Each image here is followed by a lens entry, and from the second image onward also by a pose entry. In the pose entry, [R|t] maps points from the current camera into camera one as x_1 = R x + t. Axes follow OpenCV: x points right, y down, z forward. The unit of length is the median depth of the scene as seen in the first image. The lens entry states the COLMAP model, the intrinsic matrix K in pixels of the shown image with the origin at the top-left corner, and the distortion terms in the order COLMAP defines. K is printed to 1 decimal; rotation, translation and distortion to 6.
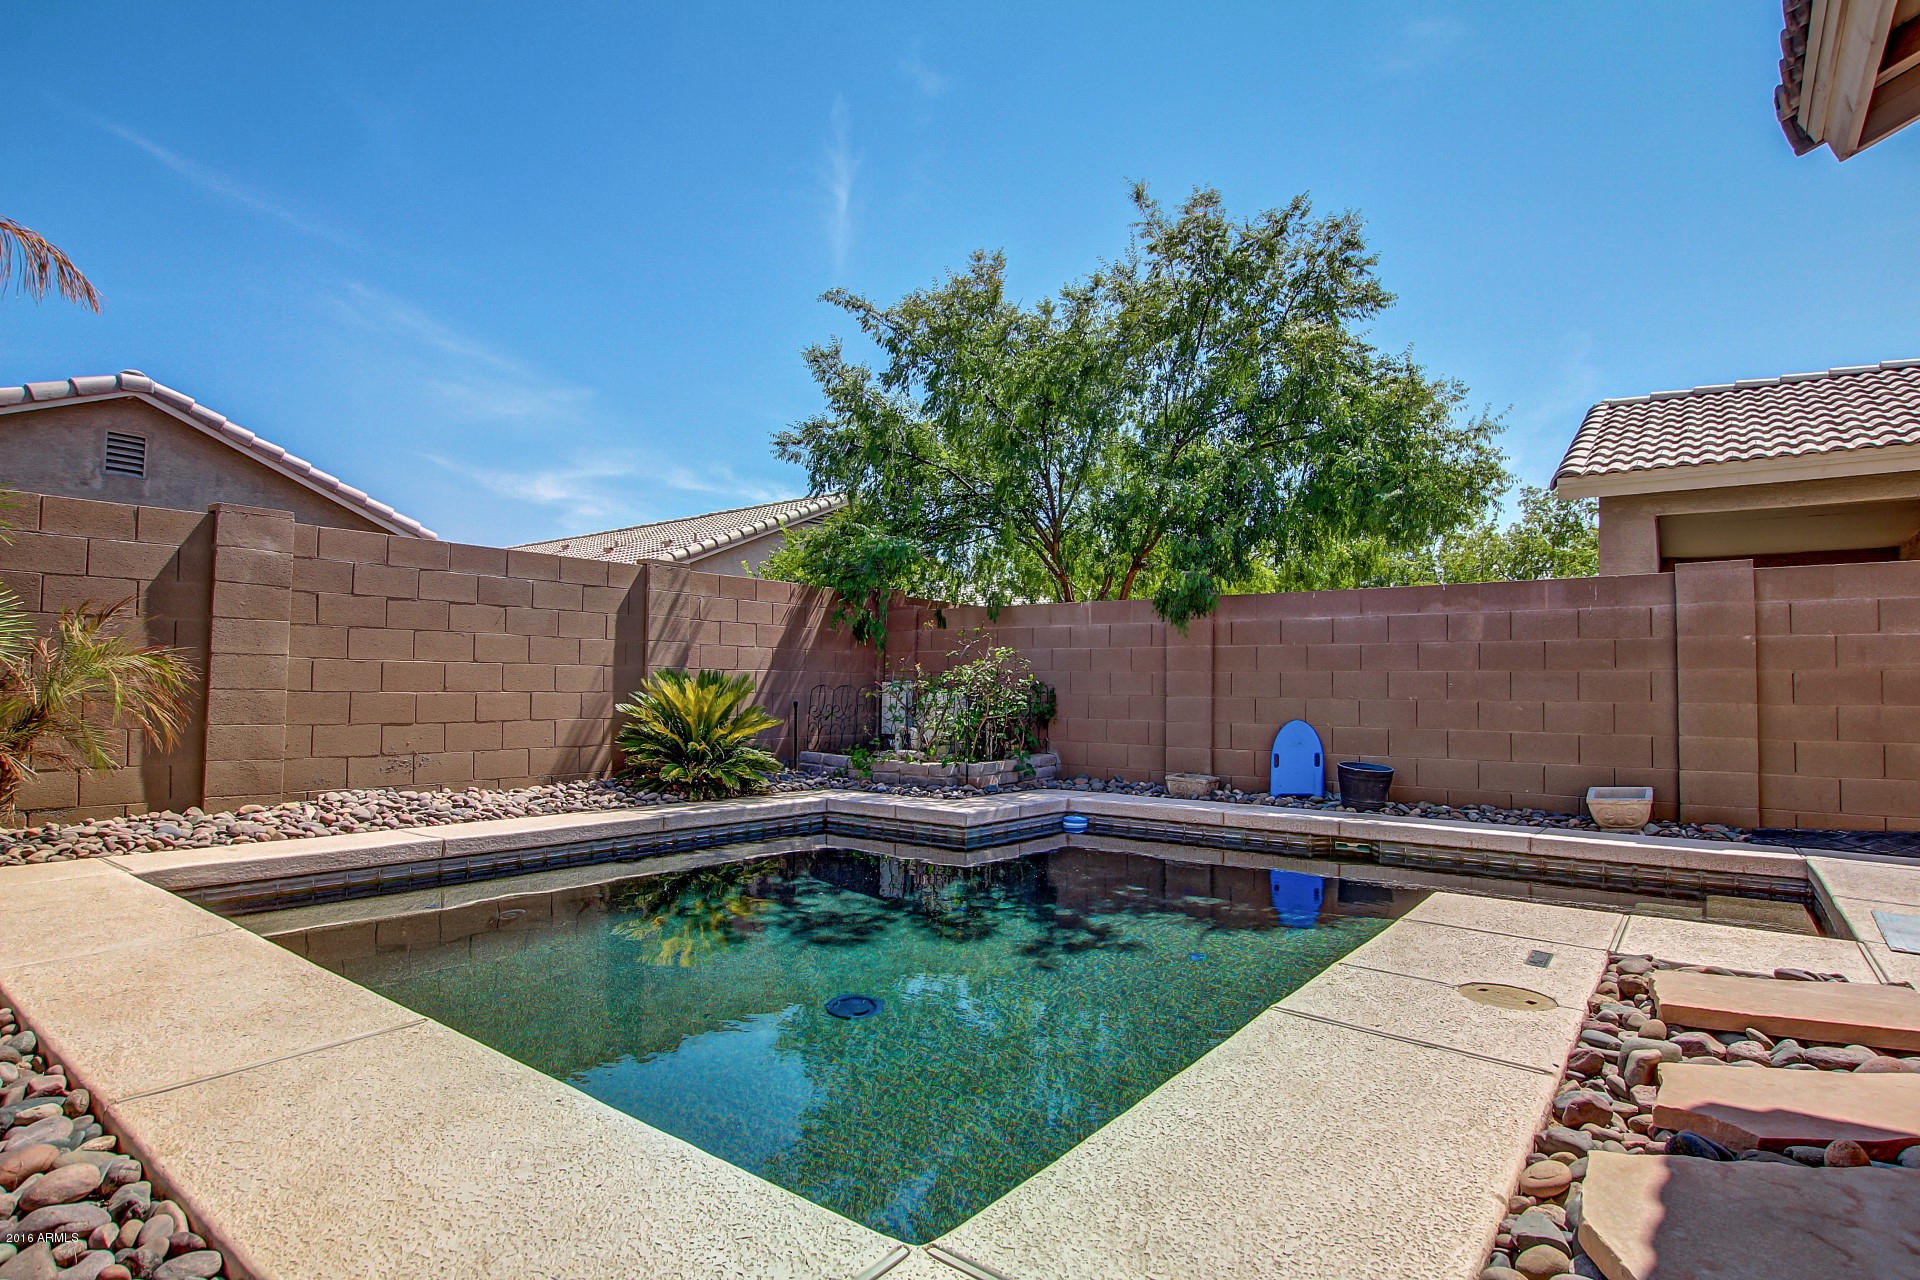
lens RADIAL K [[988.0, 0, 960.0], [0, 988.0, 640.0], [0, 0, 1]] dist [-0.019683, 0.000217]
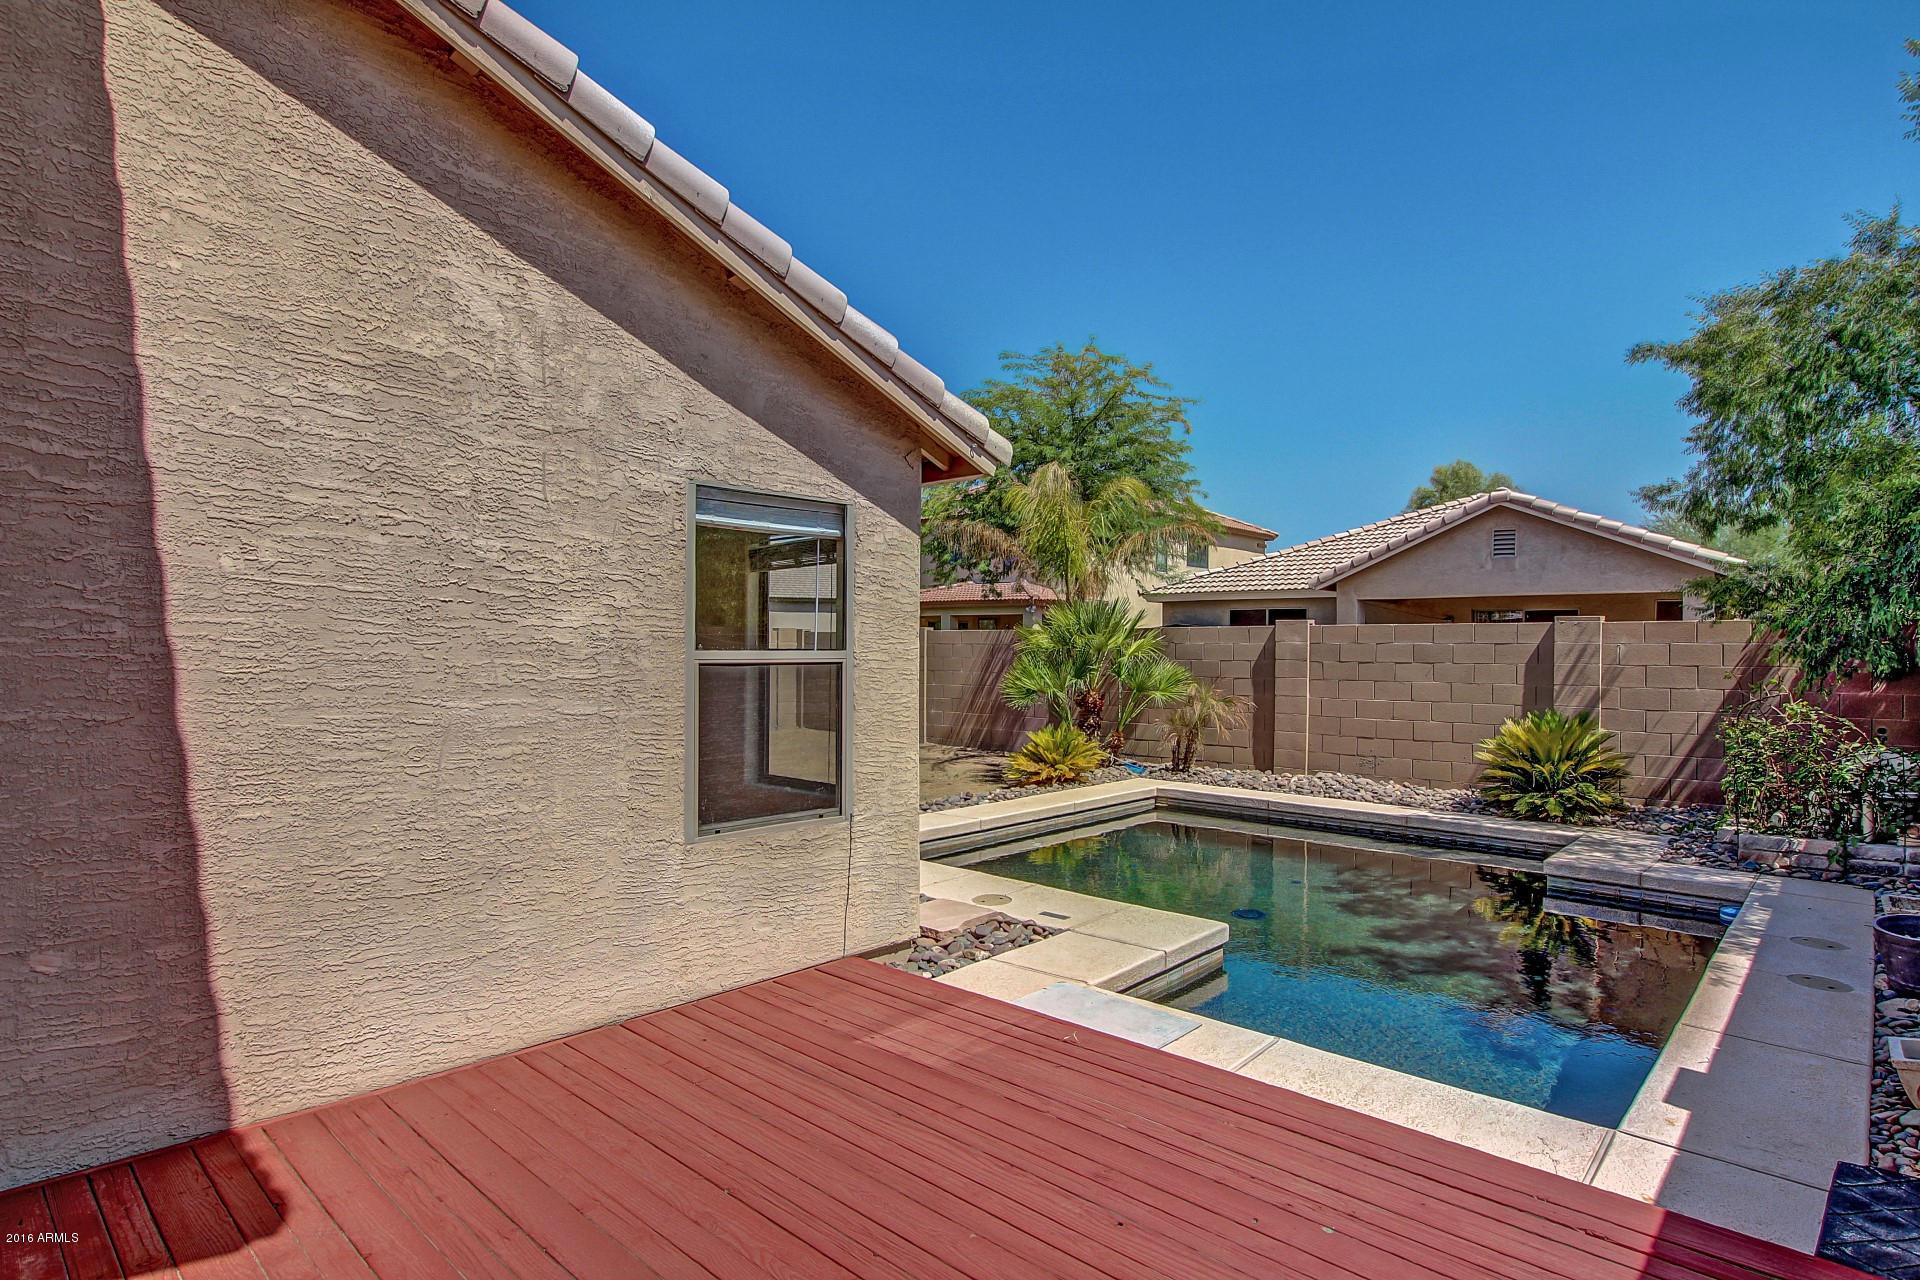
lens RADIAL K [[988.0, 0, 960.0], [0, 988.0, 640.0], [0, 0, 1]] dist [-0.019683, 0.000217]
pose [[-0.096553, -0.017453, -0.995175, 0.952434], [0.049224, 0.998539, -0.022287, -0.063399], [0.994110, -0.051138, -0.095553, 0.390685]]
